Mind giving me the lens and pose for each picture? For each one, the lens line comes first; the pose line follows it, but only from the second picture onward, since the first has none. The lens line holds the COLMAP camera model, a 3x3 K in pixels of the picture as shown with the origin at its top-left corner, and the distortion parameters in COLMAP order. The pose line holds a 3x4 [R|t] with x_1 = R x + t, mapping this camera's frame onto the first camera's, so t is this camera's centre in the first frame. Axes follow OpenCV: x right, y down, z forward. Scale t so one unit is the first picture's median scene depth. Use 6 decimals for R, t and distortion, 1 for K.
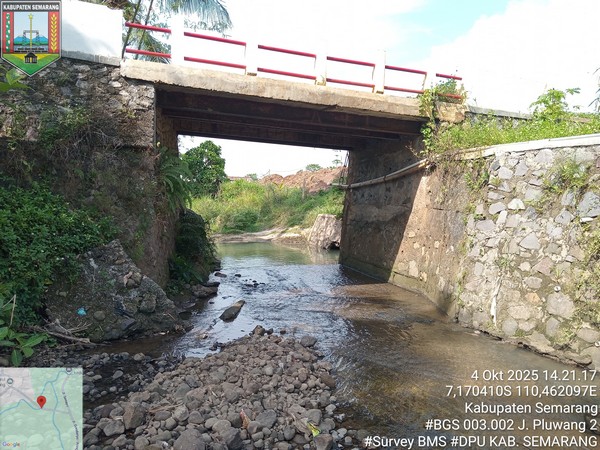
lens RADIAL K [[449.1, 0, 296.3], [0, 449.1, 226.8], [0, 0, 1]] dist [0.052300, -0.108014]
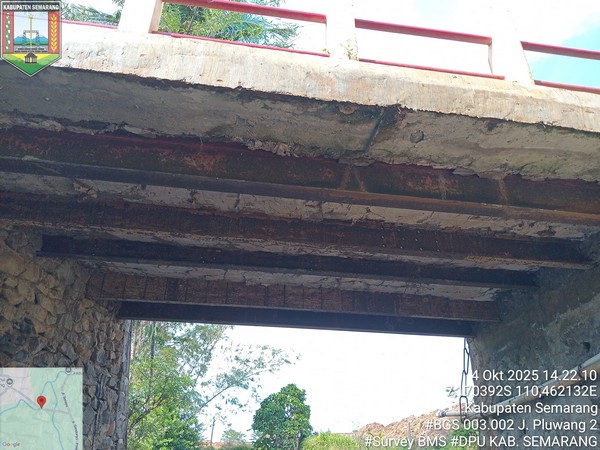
lens RADIAL K [[449.1, 0, 296.3], [0, 449.1, 226.8], [0, 0, 1]] dist [0.052300, -0.108014]
pose [[0.973564, -0.130672, -0.187346, 0.041975], [0.015367, 0.855810, -0.517062, -0.016924], [0.227899, 0.500513, 0.835194, 0.470041]]
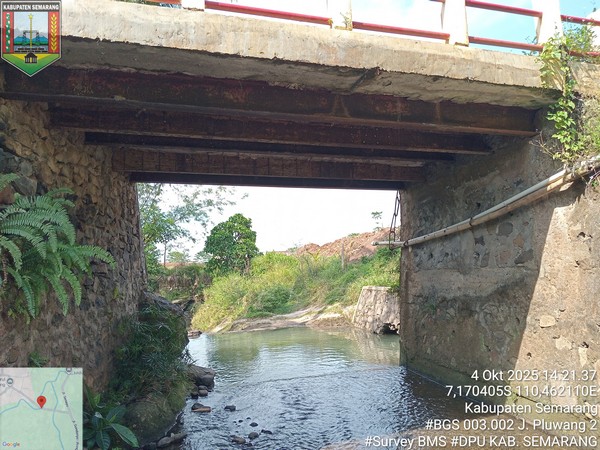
lens RADIAL K [[449.1, 0, 296.3], [0, 449.1, 226.8], [0, 0, 1]] dist [0.052300, -0.108014]
pose [[0.992964, -0.077722, -0.089345, 0.020111], [0.062370, 0.984596, -0.163343, -0.016971], [0.100664, 0.156621, 0.982515, 0.335632]]
